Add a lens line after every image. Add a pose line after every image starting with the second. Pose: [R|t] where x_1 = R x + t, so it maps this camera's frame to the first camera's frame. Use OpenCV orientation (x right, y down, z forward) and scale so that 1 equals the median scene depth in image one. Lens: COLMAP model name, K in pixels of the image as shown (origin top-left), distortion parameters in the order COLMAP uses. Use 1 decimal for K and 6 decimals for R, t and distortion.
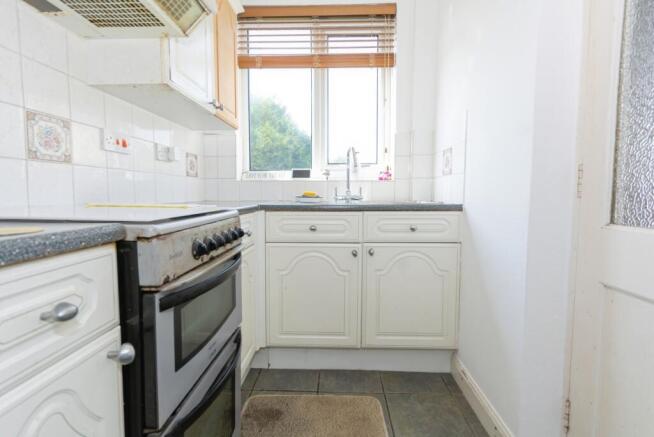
lens RADIAL K [[309.9, 0, 327.0], [0, 309.9, 218.5], [0, 0, 1]] dist [0.003322, 0.000342]
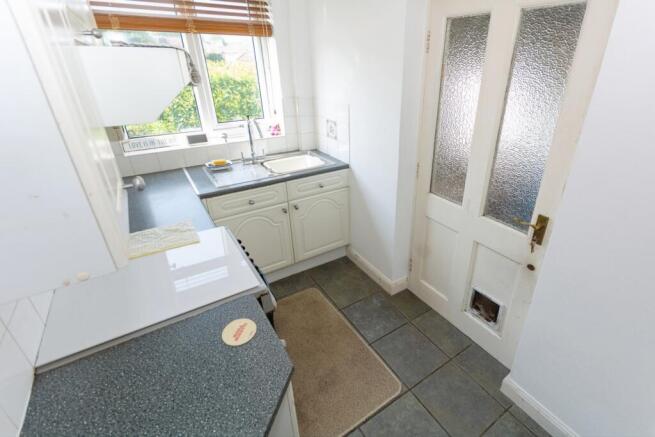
lens RADIAL K [[310.4, 0, 327.5], [0, 310.4, 218.5], [0, 0, 1]] dist [0.003322, 0.000342]
pose [[0.837907, -0.320277, 0.441966, -0.372933], [0.117668, 0.896696, 0.426720, -0.422664], [-0.532978, -0.305547, 0.789035, -0.212175]]
